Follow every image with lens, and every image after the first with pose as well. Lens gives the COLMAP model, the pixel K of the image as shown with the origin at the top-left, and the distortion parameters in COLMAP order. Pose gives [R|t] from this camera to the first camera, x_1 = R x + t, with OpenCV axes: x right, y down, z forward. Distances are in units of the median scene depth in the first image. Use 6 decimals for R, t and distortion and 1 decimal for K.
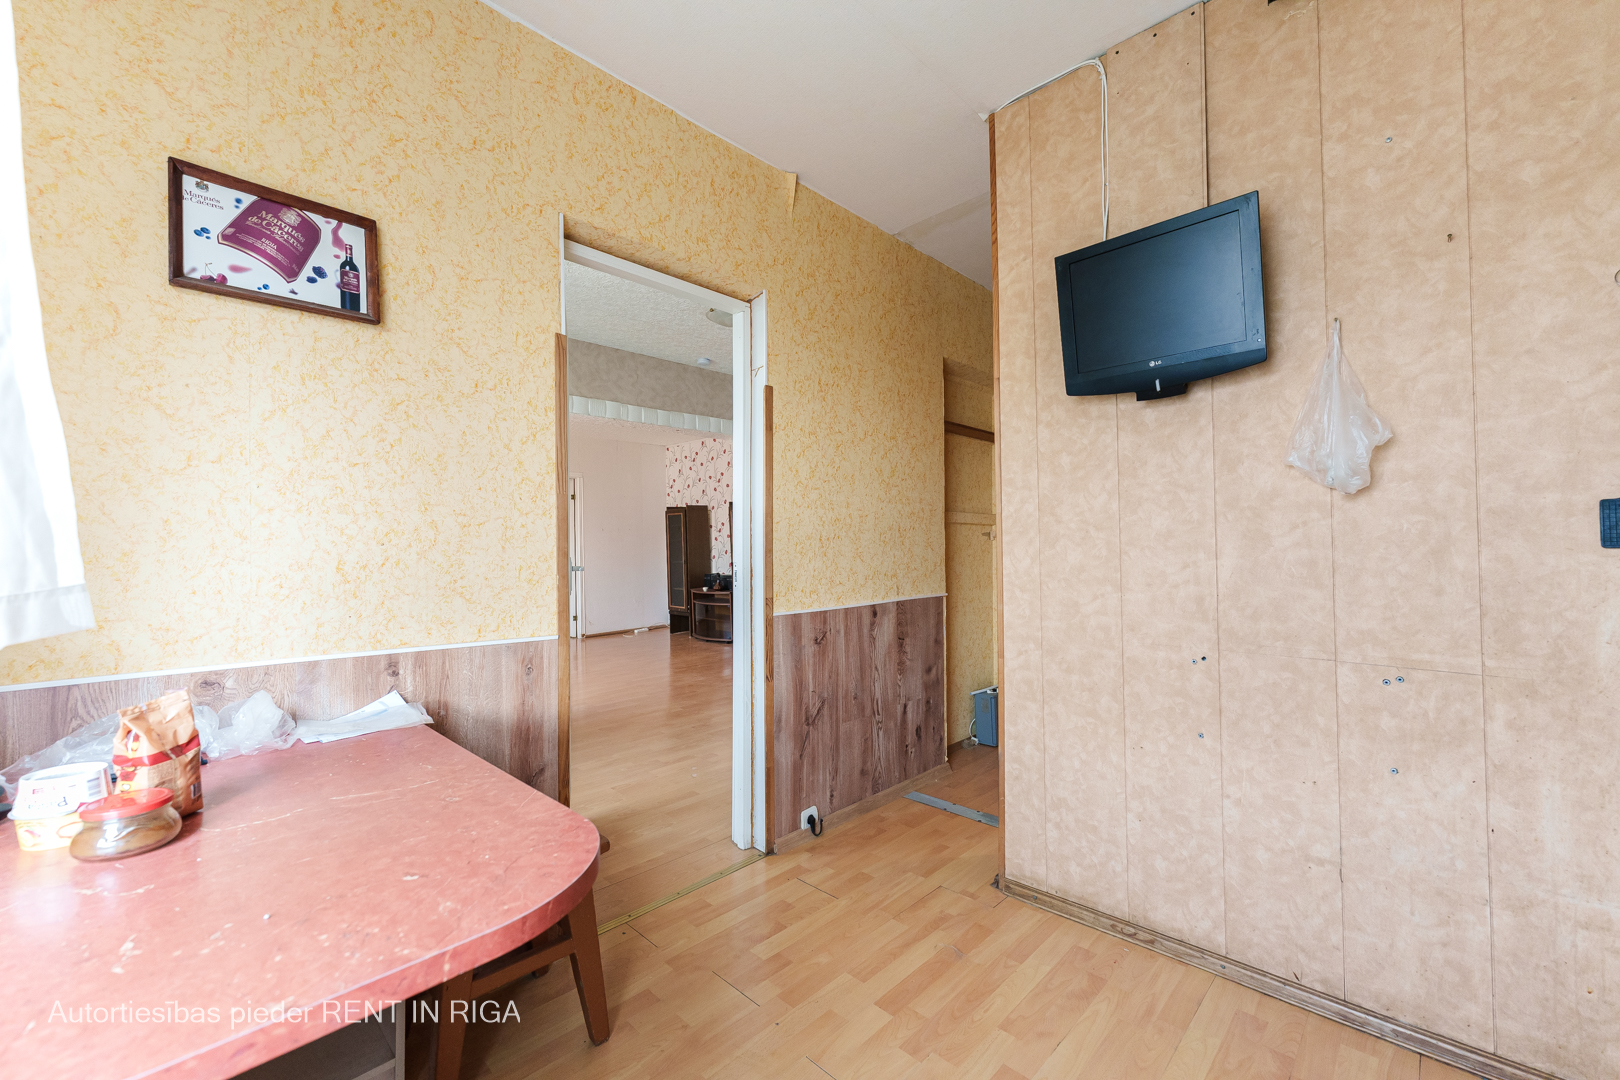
lens RADIAL K [[649.1, 0, 816.3], [0, 649.1, 540.9], [0, 0, 1]] dist [0.000228, 0.000024]
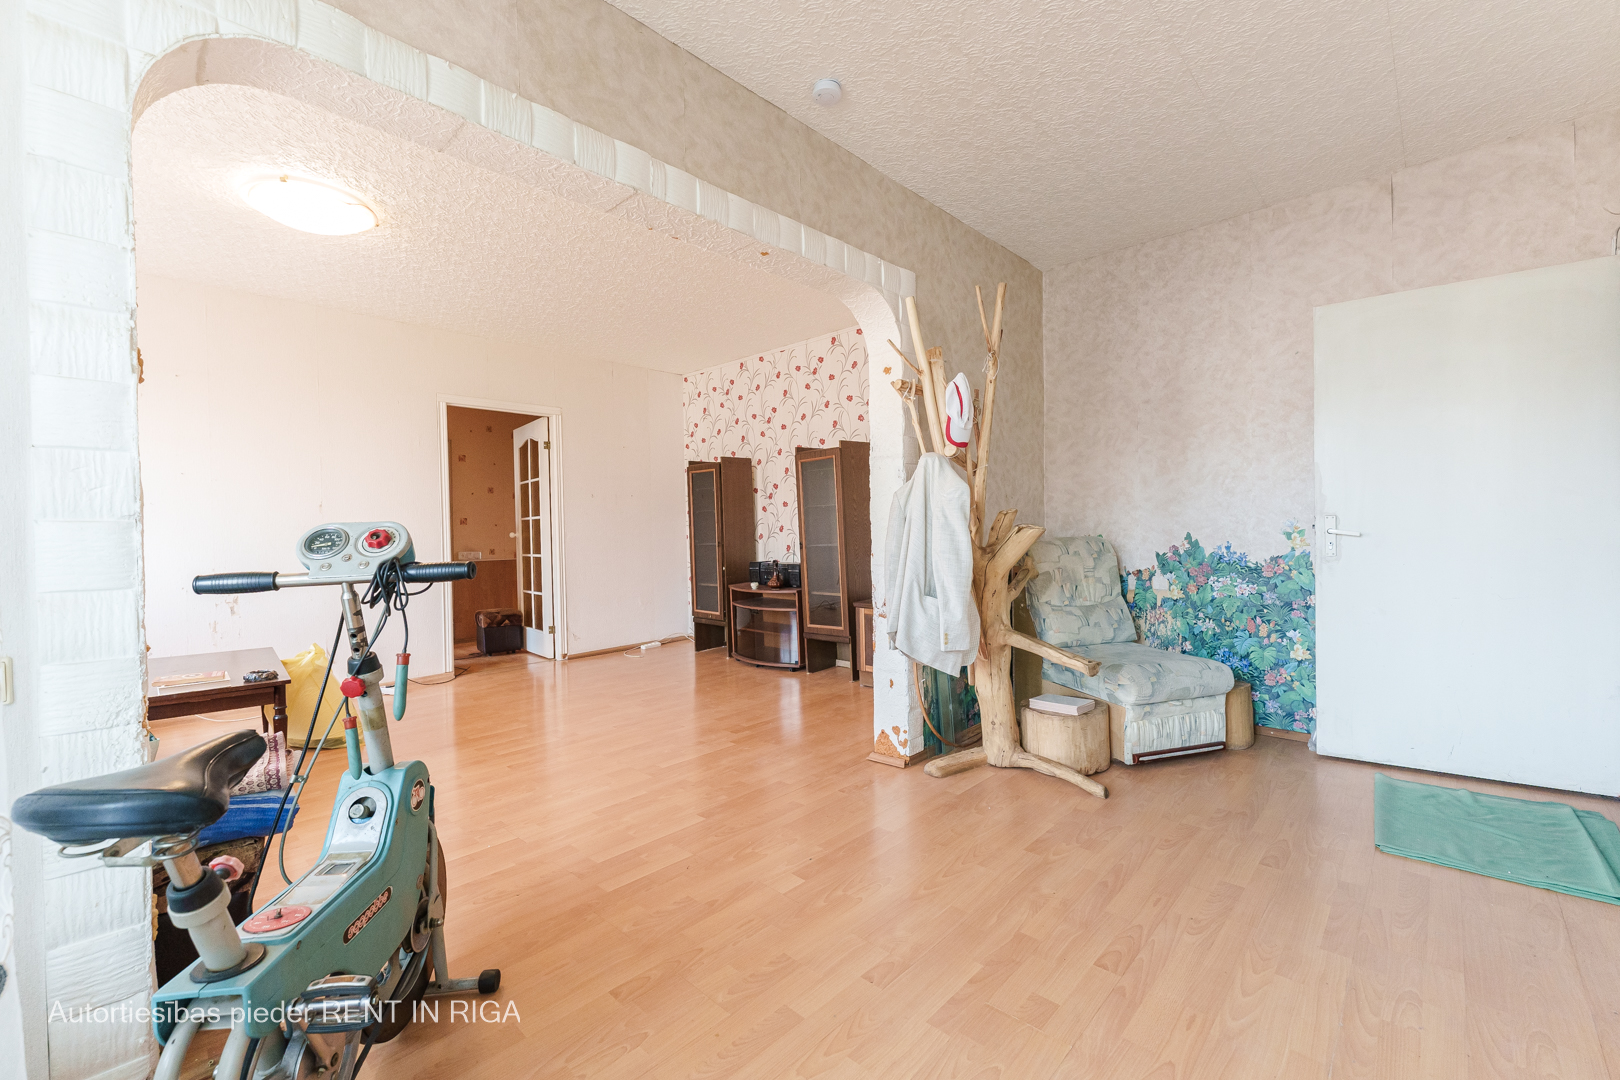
lens RADIAL K [[661.4, 0, 804.3], [0, 661.4, 544.2], [0, 0, 1]] dist [0.000216, 0.000165]
pose [[0.999991, -0.000042, 0.004247, -0.116824], [-0.000063, 0.999692, 0.024808, 0.016091], [-0.004247, -0.024809, 0.999683, 0.326056]]
